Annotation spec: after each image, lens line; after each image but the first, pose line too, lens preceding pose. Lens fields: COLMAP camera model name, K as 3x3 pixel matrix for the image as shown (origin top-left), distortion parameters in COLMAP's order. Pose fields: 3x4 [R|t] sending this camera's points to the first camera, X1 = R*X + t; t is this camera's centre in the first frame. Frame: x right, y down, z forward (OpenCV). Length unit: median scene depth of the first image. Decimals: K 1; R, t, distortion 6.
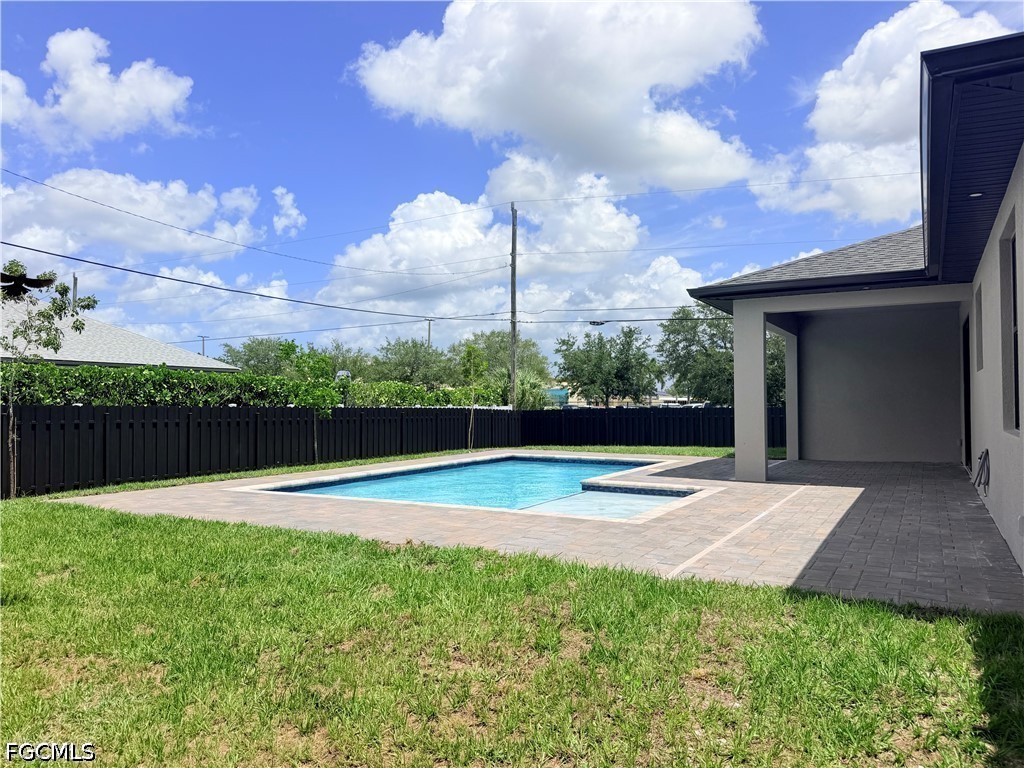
lens RADIAL K [[727.3, 0, 512.0], [0, 727.3, 384.0], [0, 0, 1]] dist [0.577227, -0.000396]
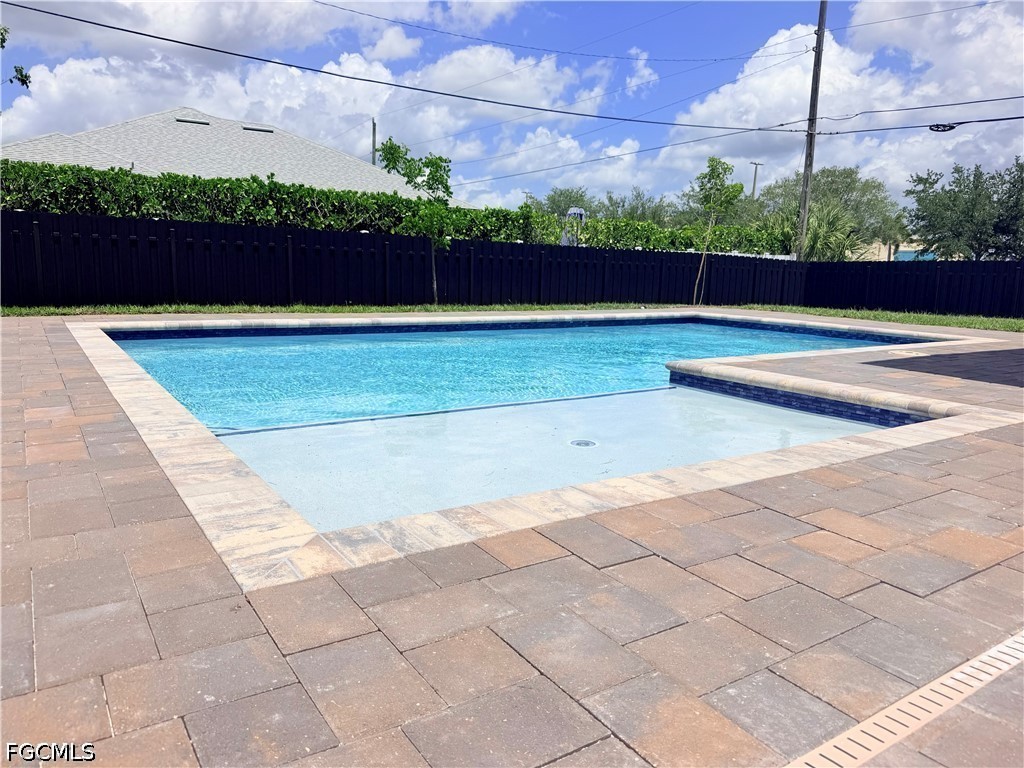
lens RADIAL K [[721.8, 0, 512.0], [0, 721.8, 384.0], [0, 0, 1]] dist [-0.020404, -0.002000]
pose [[0.889233, 0.090755, -0.448361, 0.047145], [-0.007463, 0.982871, 0.184146, 0.015704], [0.457393, -0.160402, 0.874679, 0.139901]]
